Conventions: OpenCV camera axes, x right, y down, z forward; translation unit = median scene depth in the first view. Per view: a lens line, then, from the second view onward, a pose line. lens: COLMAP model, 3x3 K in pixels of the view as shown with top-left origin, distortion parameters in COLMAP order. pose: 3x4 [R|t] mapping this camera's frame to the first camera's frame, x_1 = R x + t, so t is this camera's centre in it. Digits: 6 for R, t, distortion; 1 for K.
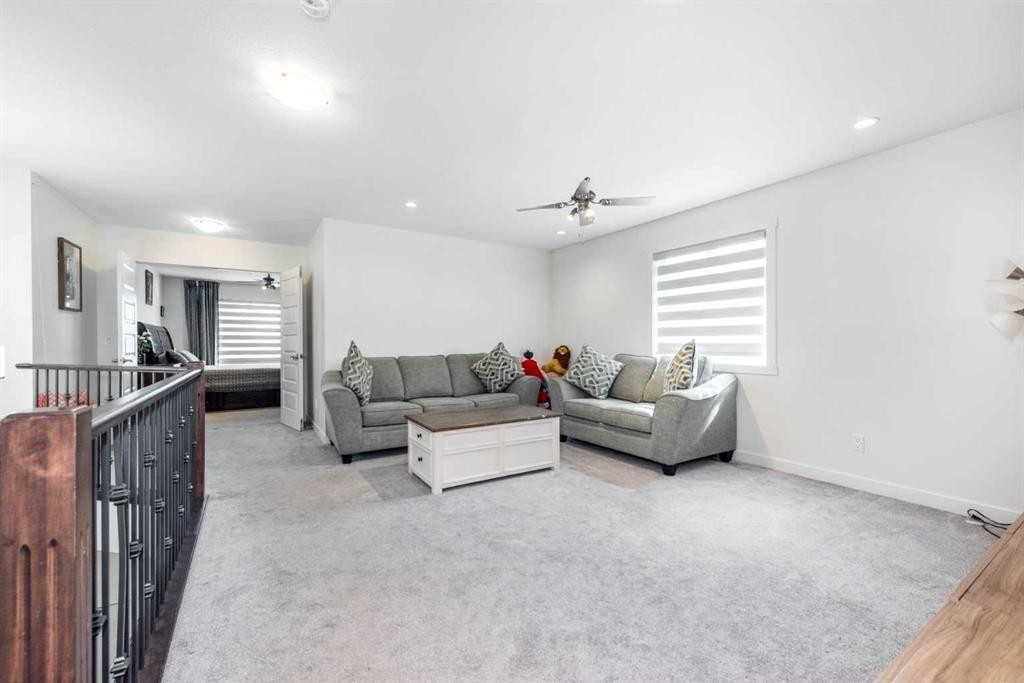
lens RADIAL K [[410.2, 0, 510.6], [0, 410.2, 342.5], [0, 0, 1]] dist [0.004070, 0.000279]
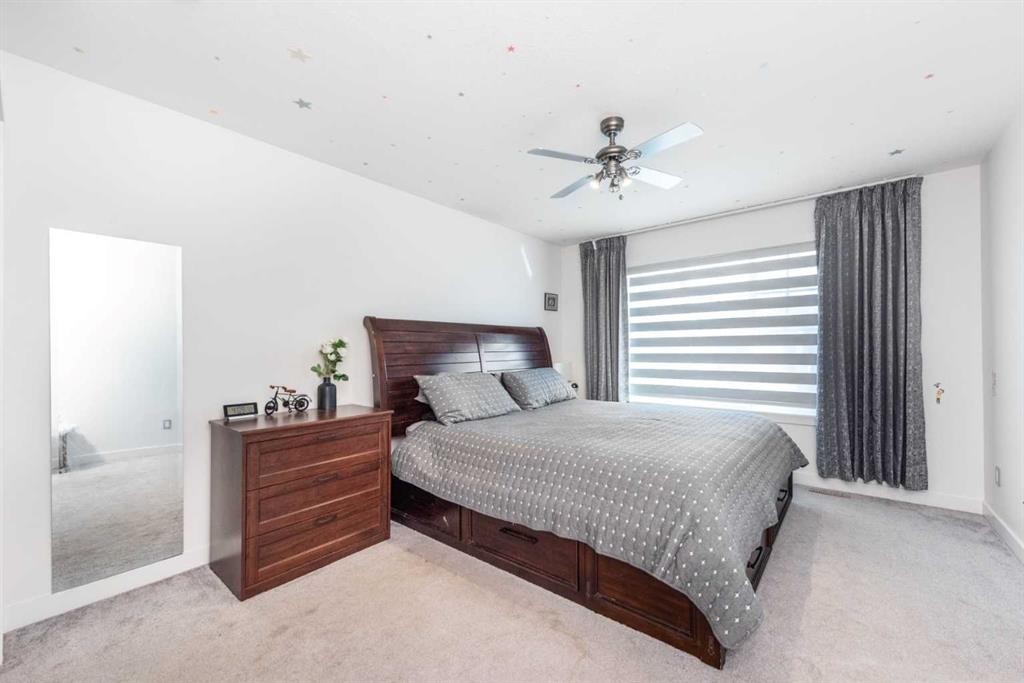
lens RADIAL K [[410.2, 0, 511.6], [0, 410.2, 346.0], [0, 0, 1]] dist [0.004070, 0.000279]
pose [[0.313572, -0.003640, -0.949558, -0.265937], [0.003354, 0.999991, -0.002725, -0.007904], [0.949559, -0.002330, 0.313581, 0.701218]]
